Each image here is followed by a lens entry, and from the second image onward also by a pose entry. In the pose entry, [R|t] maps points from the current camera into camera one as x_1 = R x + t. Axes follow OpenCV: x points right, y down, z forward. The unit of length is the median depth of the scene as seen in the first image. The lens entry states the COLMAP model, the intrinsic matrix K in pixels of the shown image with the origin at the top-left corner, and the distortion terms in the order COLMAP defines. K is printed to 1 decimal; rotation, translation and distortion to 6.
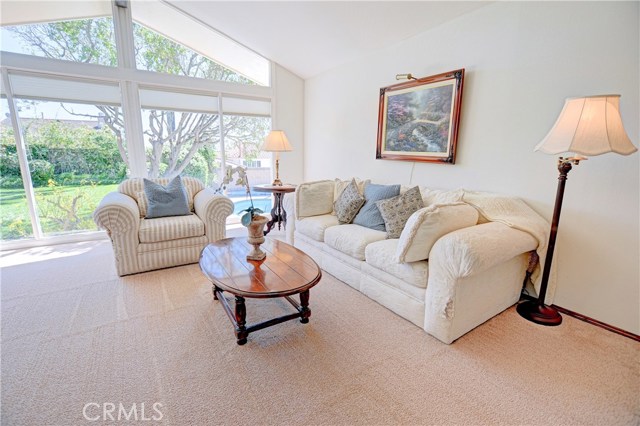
lens RADIAL K [[283.8, 0, 322.7], [0, 283.8, 208.1], [0, 0, 1]] dist [-0.002167, 0.000183]
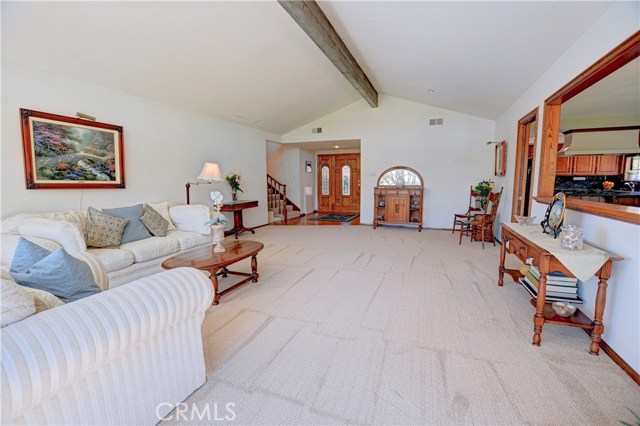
lens RADIAL K [[283.8, 0, 319.2], [0, 283.8, 210.7], [0, 0, 1]] dist [-0.002167, 0.000183]
pose [[-0.561615, -0.105491, 0.820646, -1.161955], [0.148261, 0.962955, 0.225248, -0.199205], [-0.814007, 0.248173, -0.525170, 0.868378]]
